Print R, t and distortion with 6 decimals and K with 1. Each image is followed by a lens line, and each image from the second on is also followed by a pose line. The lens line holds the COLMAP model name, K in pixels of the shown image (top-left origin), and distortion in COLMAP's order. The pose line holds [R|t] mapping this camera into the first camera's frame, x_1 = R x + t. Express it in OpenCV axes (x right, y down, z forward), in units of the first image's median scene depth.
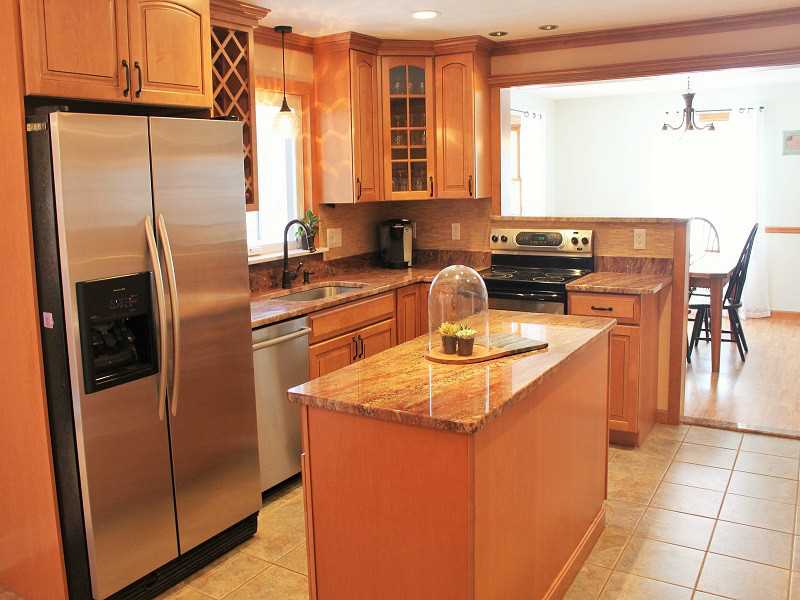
lens RADIAL K [[845.6, 0, 400.0], [0, 845.6, 300.0], [0, 0, 1]] dist [-0.068774, 0.005850]
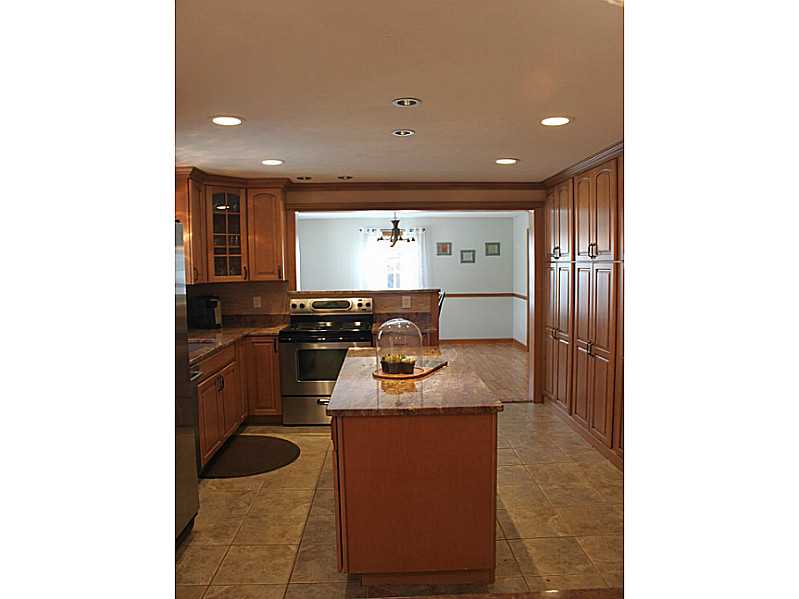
lens RADIAL K [[521.9, 0, 399.5], [0, 521.9, 299.5], [0, 0, 1]] dist [-0.005101, -0.000158]
pose [[0.853274, -0.025147, 0.520855, -0.222945], [0.070033, 0.995314, -0.066675, -0.005084], [-0.516738, 0.093369, 0.851037, 0.065318]]
